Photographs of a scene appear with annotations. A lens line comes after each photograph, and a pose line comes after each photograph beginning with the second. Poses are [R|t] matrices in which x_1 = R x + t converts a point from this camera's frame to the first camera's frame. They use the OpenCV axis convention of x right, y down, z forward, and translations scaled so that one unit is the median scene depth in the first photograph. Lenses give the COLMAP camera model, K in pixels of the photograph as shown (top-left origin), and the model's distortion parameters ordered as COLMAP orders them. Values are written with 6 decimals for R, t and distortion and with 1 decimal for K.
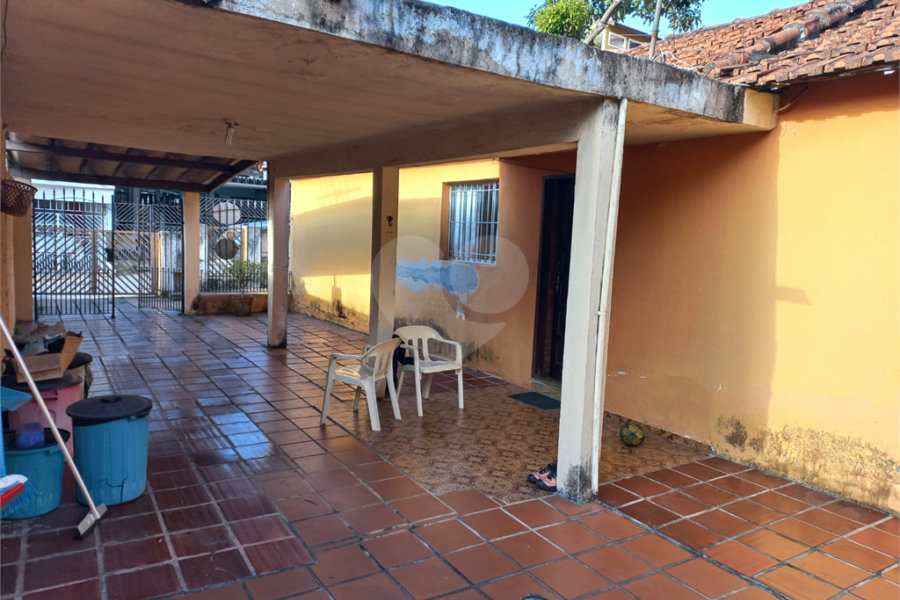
lens RADIAL K [[644.5, 0, 449.9], [0, 644.5, 310.7], [0, 0, 1]] dist [0.048965, -0.007865]
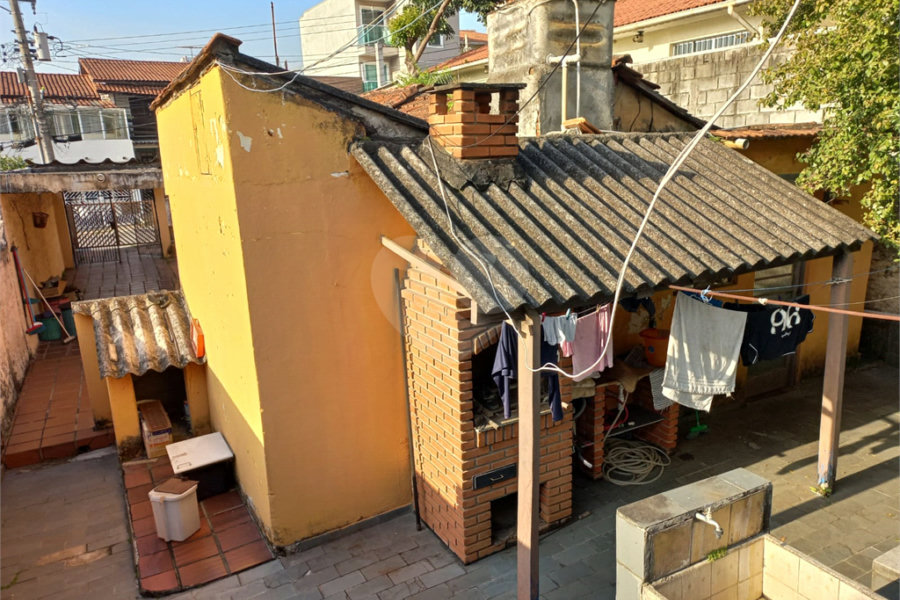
lens RADIAL K [[648.7, 0, 460.8], [0, 648.7, 304.2], [0, 0, 1]] dist [0.045034, -0.002333]
pose [[0.992977, -0.054056, -0.105236, 1.635284], [0.067827, 0.988924, 0.132021, -0.134106], [0.096934, -0.138231, 0.985645, -1.873867]]
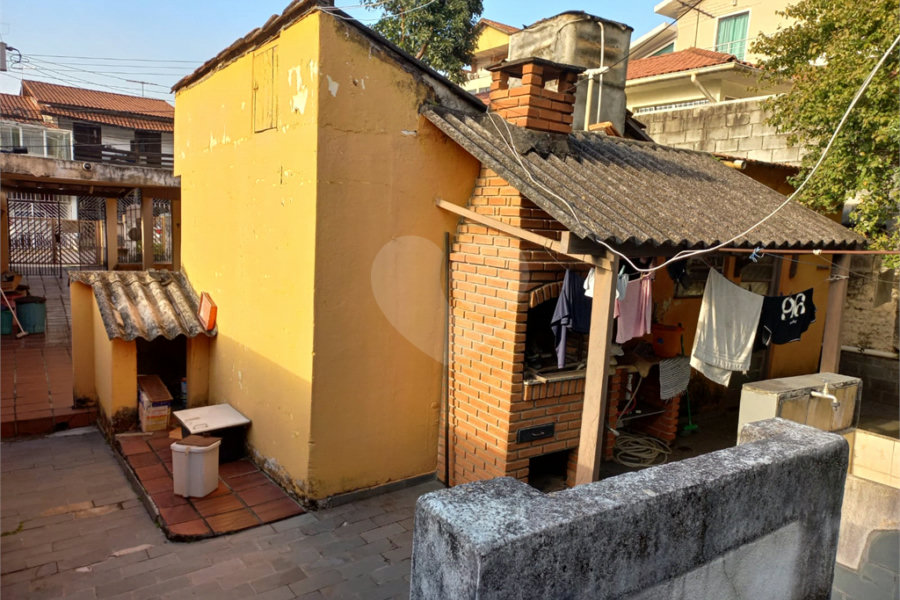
lens RADIAL K [[644.5, 0, 449.9], [0, 644.5, 310.7], [0, 0, 1]] dist [0.048965, -0.007865]
pose [[0.999926, 0.005624, 0.010749, 1.339719], [-0.005996, 0.999371, 0.034959, 0.095857], [-0.010545, -0.035021, 0.999331, -1.960079]]
